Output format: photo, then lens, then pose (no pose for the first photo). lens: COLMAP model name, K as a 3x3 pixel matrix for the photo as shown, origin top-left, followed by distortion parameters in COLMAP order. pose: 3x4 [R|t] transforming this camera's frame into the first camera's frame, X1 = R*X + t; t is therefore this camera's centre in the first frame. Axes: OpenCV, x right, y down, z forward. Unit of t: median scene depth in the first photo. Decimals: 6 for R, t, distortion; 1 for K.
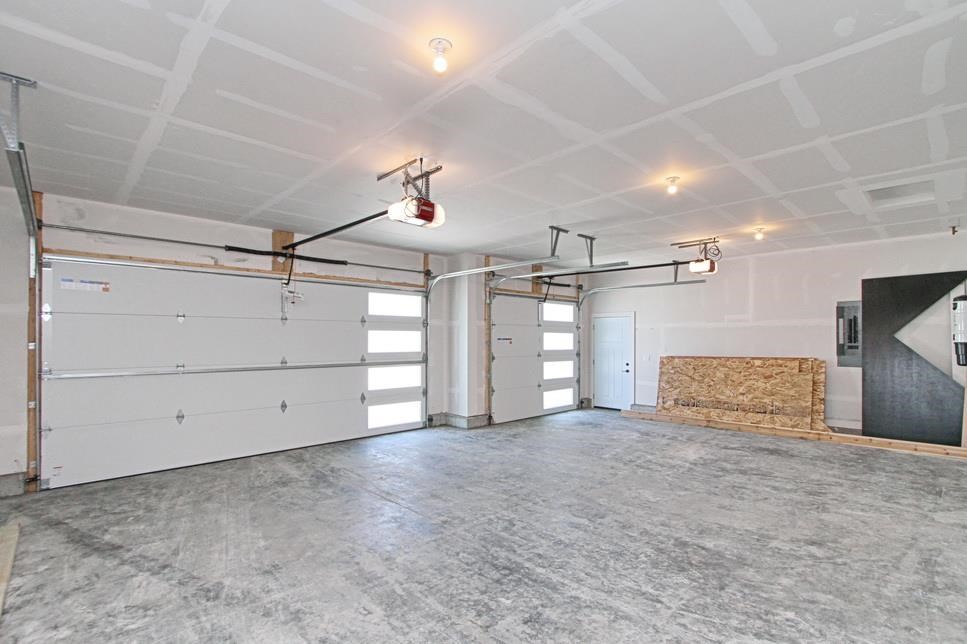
lens RADIAL K [[454.4, 0, 483.4], [0, 454.4, 331.9], [0, 0, 1]] dist [-0.015206, 0.001440]
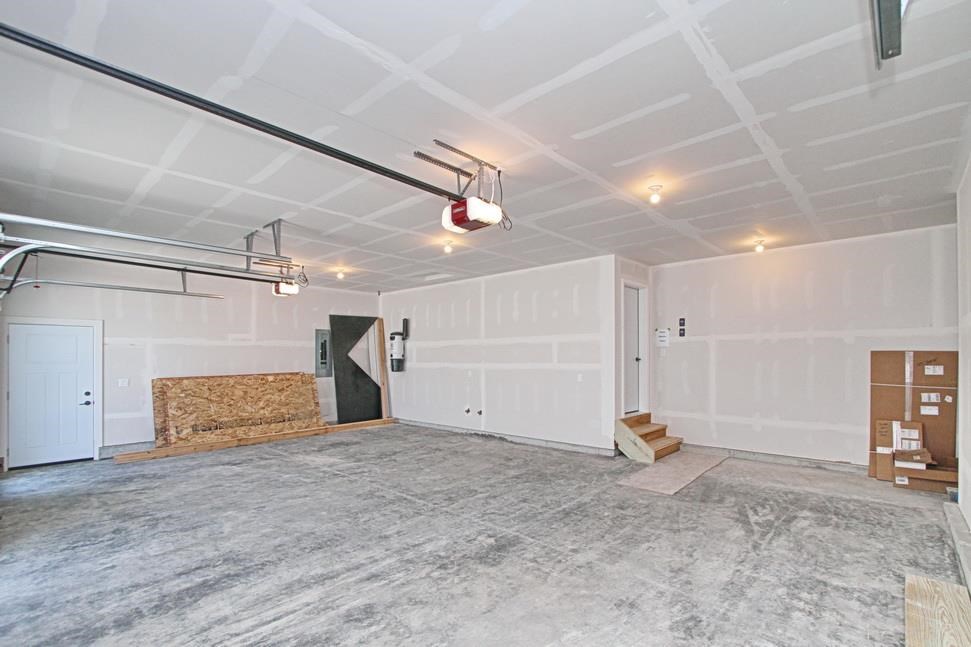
lens RADIAL K [[456.3, 0, 490.4], [0, 456.3, 353.7], [0, 0, 1]] dist [-0.015206, 0.001440]
pose [[-0.074566, 0.006420, 0.997195, -0.713353], [-0.011405, 0.999908, -0.007291, 0.011925], [-0.997151, -0.011917, -0.074486, 0.699916]]
